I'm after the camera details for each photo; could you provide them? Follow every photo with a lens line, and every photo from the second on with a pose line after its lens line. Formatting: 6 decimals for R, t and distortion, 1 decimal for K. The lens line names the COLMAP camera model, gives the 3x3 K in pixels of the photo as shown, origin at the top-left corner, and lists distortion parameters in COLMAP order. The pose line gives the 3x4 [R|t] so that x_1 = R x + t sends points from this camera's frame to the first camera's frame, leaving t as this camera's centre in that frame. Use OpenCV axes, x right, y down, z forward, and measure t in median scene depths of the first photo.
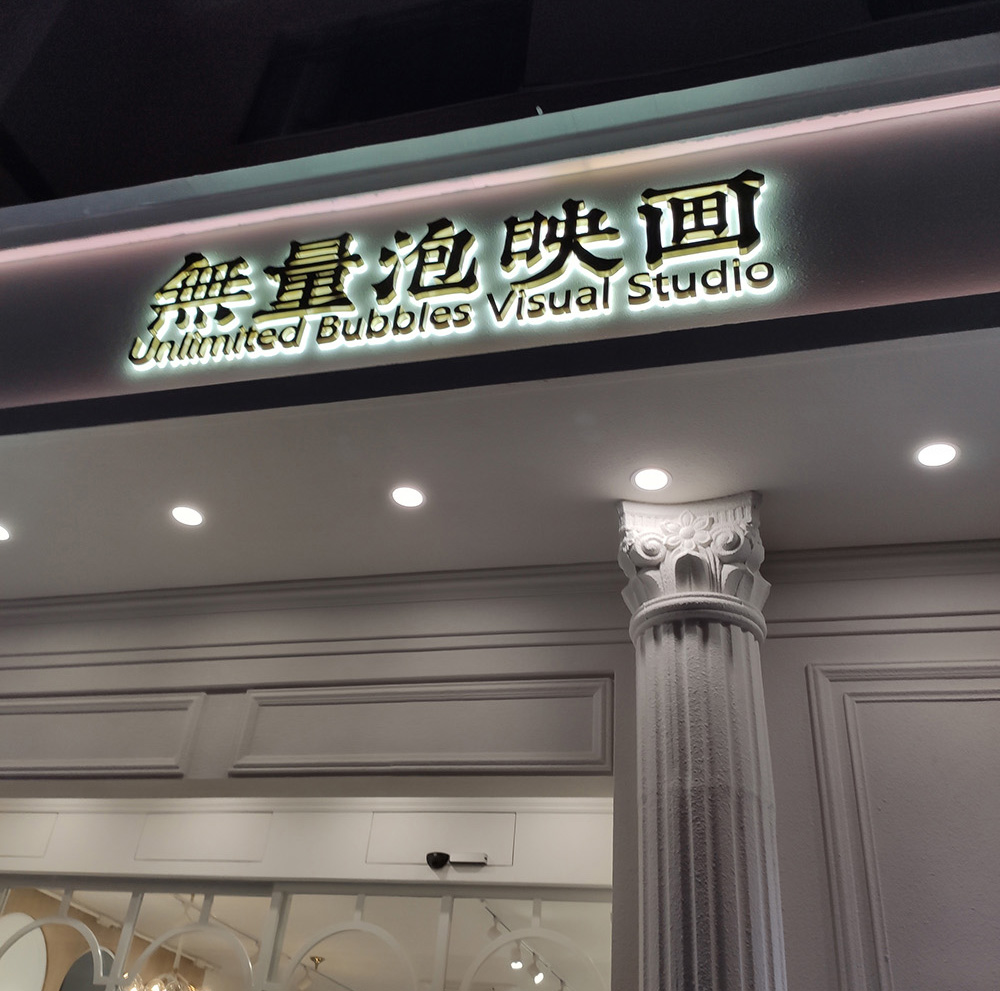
lens RADIAL K [[991.5, 0, 500.0], [0, 991.5, 495.5], [0, 0, 1]] dist [0.115606, -0.156036]
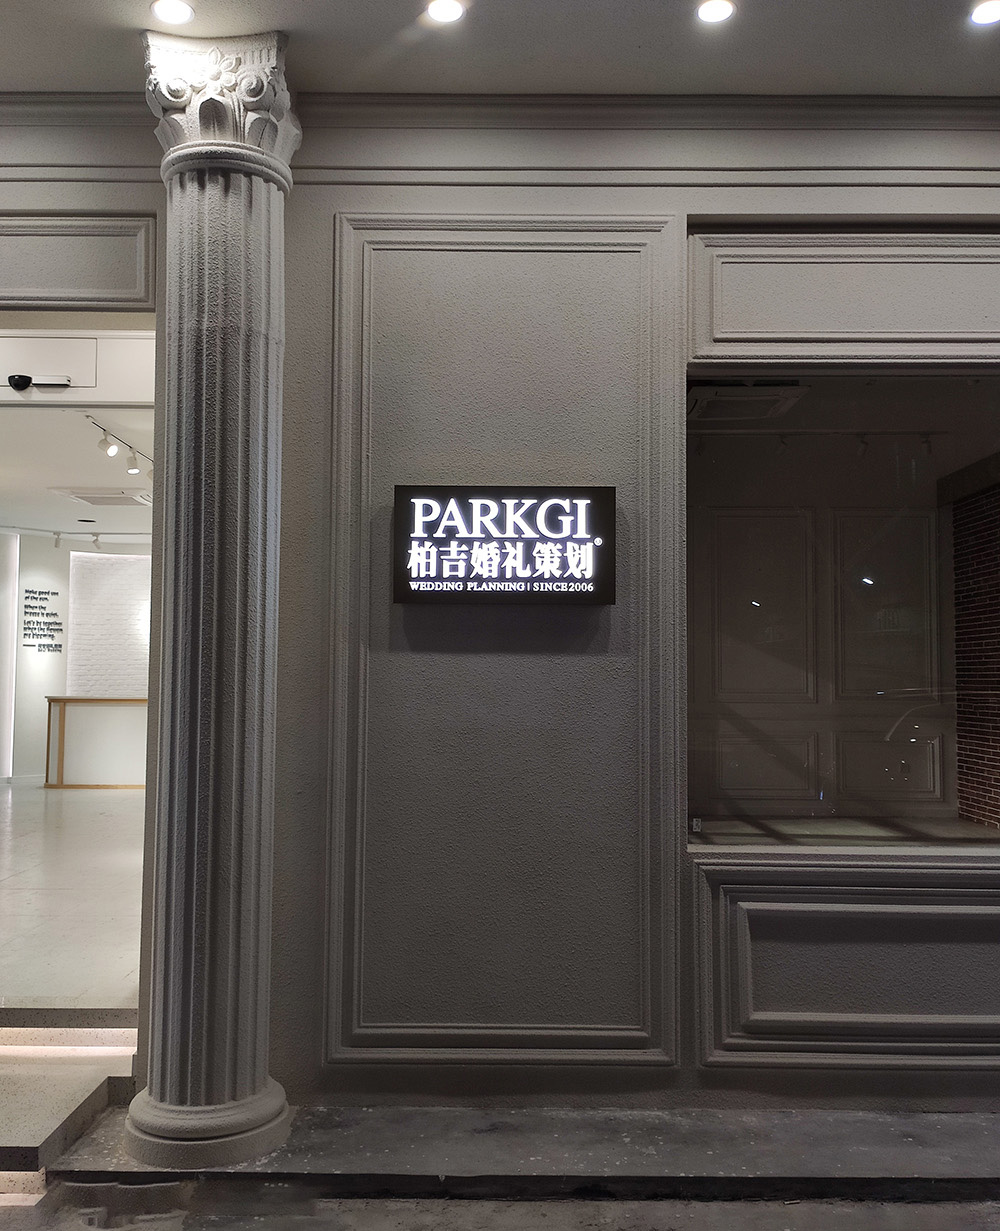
lens RADIAL K [[1109.6, 0, 500.0], [0, 1109.6, 615.5], [0, 0, 1]] dist [0.097074, -0.163621]
pose [[0.963076, -0.063582, 0.261614, 0.138924], [-0.086346, 0.847439, 0.523824, -0.121489], [-0.255008, -0.527072, 0.810658, -0.283141]]
